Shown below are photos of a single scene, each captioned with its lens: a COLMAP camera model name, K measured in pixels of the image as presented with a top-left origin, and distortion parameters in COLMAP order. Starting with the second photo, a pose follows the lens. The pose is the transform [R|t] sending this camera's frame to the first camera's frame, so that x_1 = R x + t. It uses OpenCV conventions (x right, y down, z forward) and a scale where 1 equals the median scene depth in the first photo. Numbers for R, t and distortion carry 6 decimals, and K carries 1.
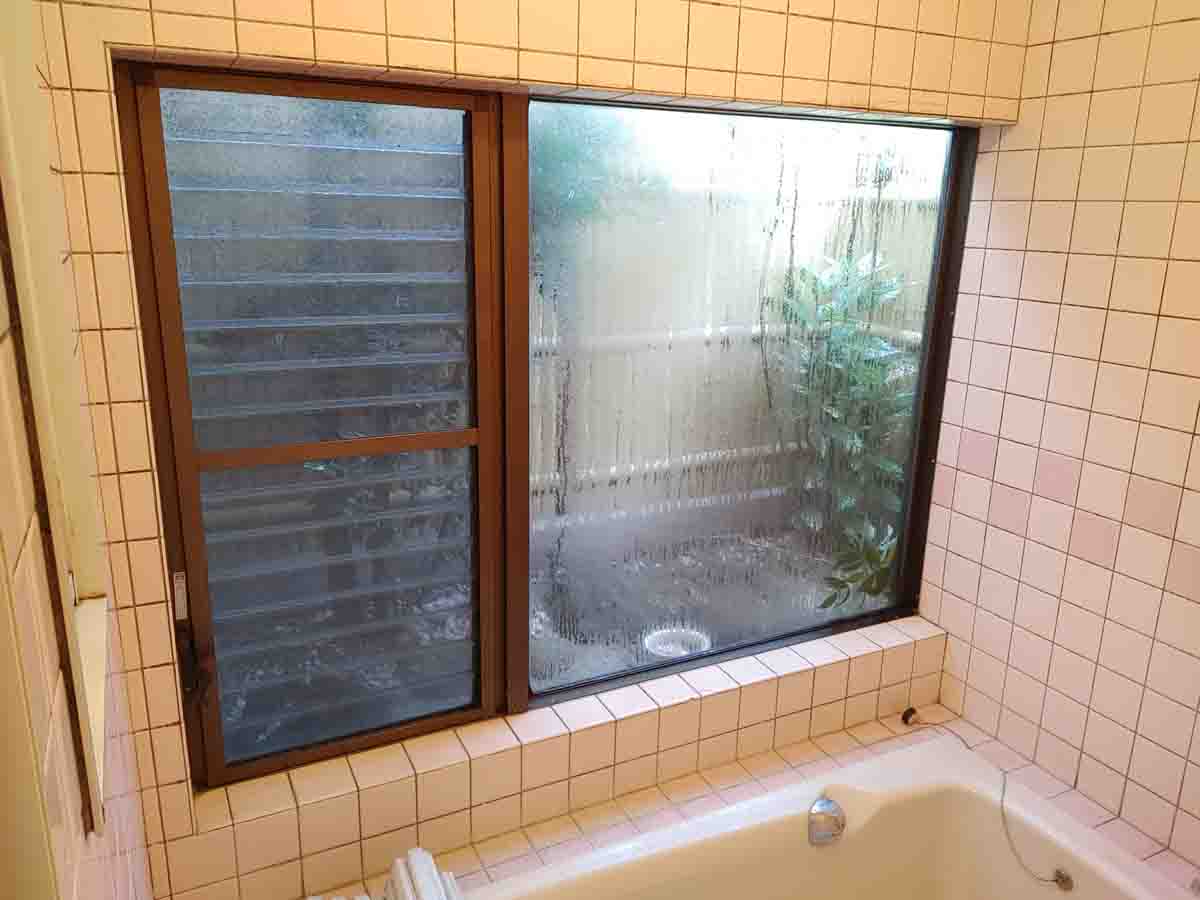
lens RADIAL K [[899.3, 0, 600.0], [0, 899.3, 450.0], [0, 0, 1]] dist [0.067271, -0.075460]
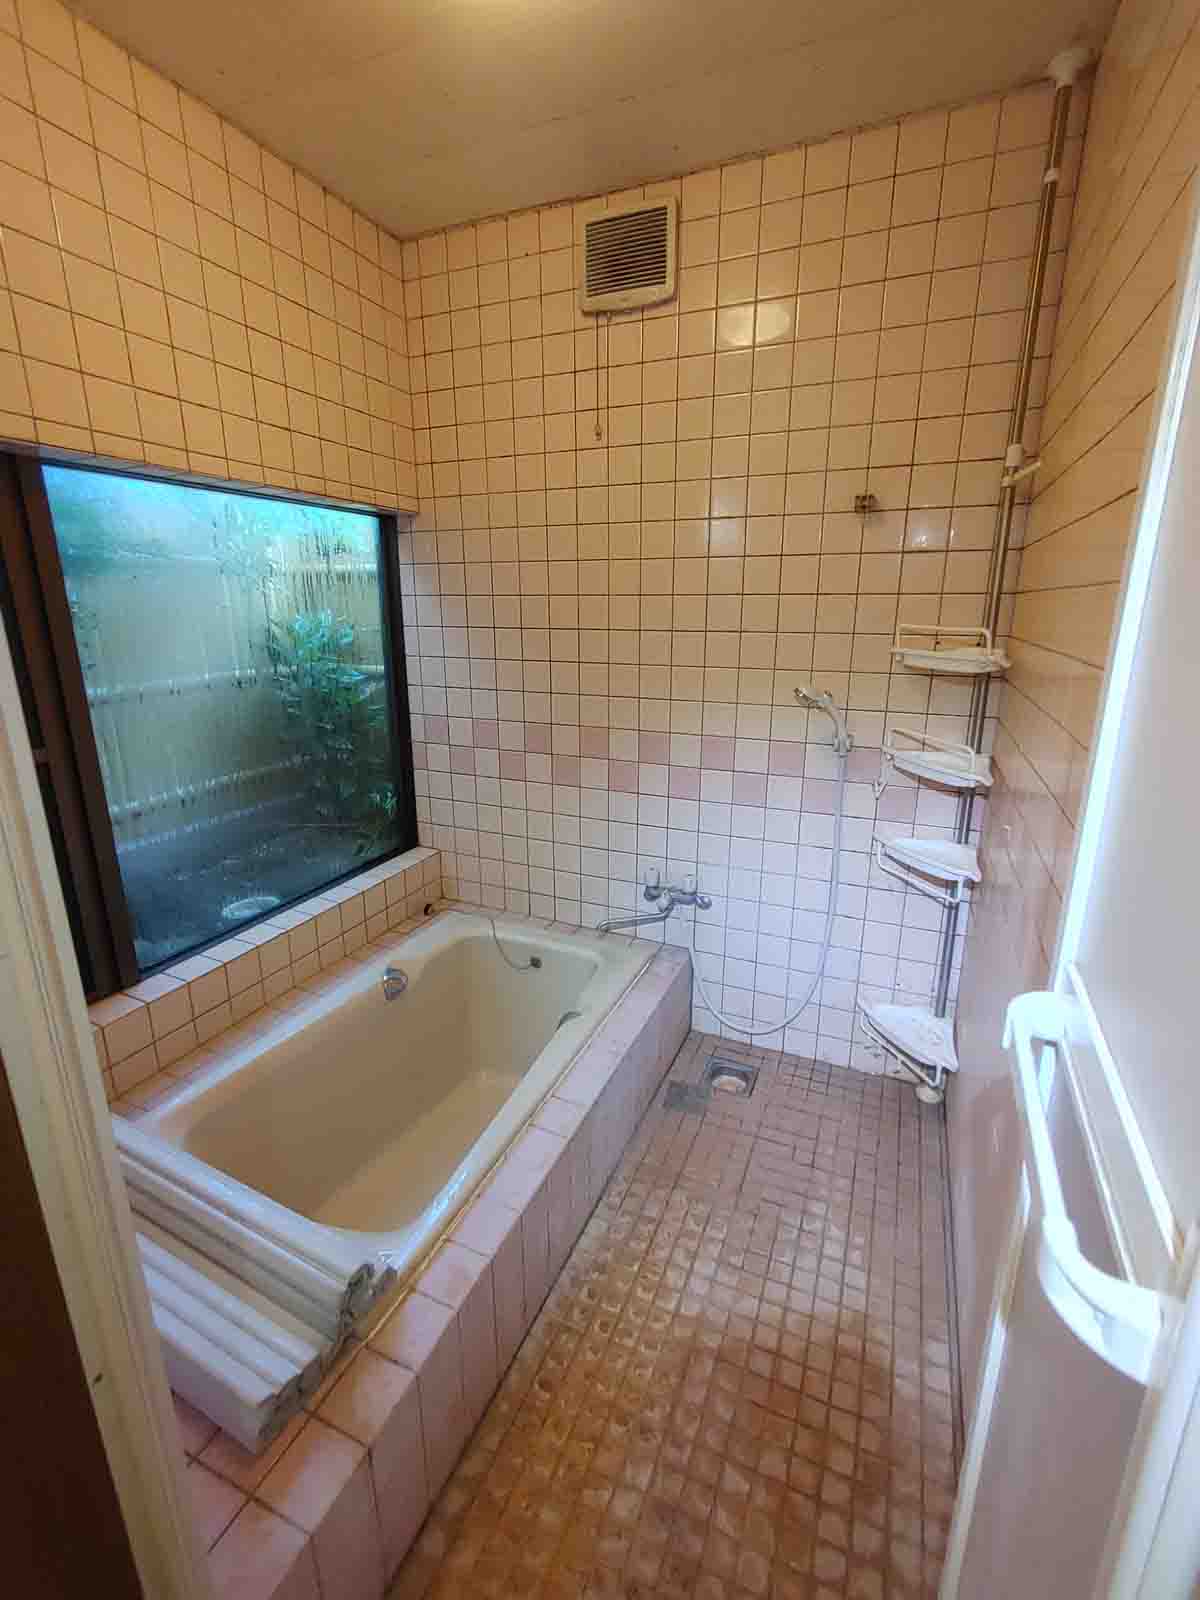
lens RADIAL K [[707.4, 0, 607.0], [0, 707.4, 793.6], [0, 0, 1]] dist [0.003958, 0.000314]
pose [[0.768907, -0.184974, 0.612018, -0.120682], [0.177965, 0.981325, 0.073006, 0.077045], [-0.614093, 0.052783, 0.787467, -0.121123]]
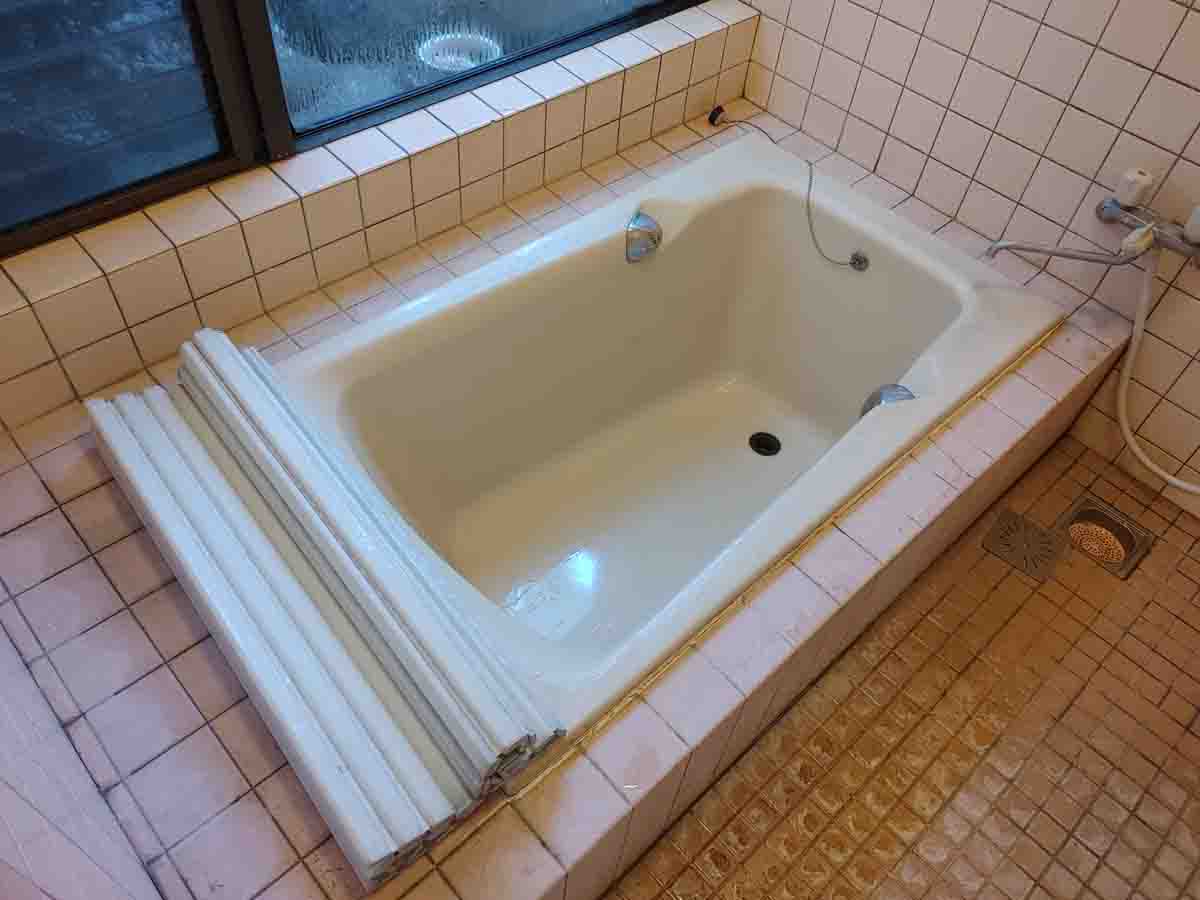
lens RADIAL K [[899.3, 0, 600.0], [0, 899.3, 450.0], [0, 0, 1]] dist [0.067271, -0.075460]
pose [[0.959188, -0.176804, 0.220680, -0.040885], [0.015649, 0.812415, 0.582870, 0.030419], [-0.282337, -0.555628, 0.782025, 0.127982]]
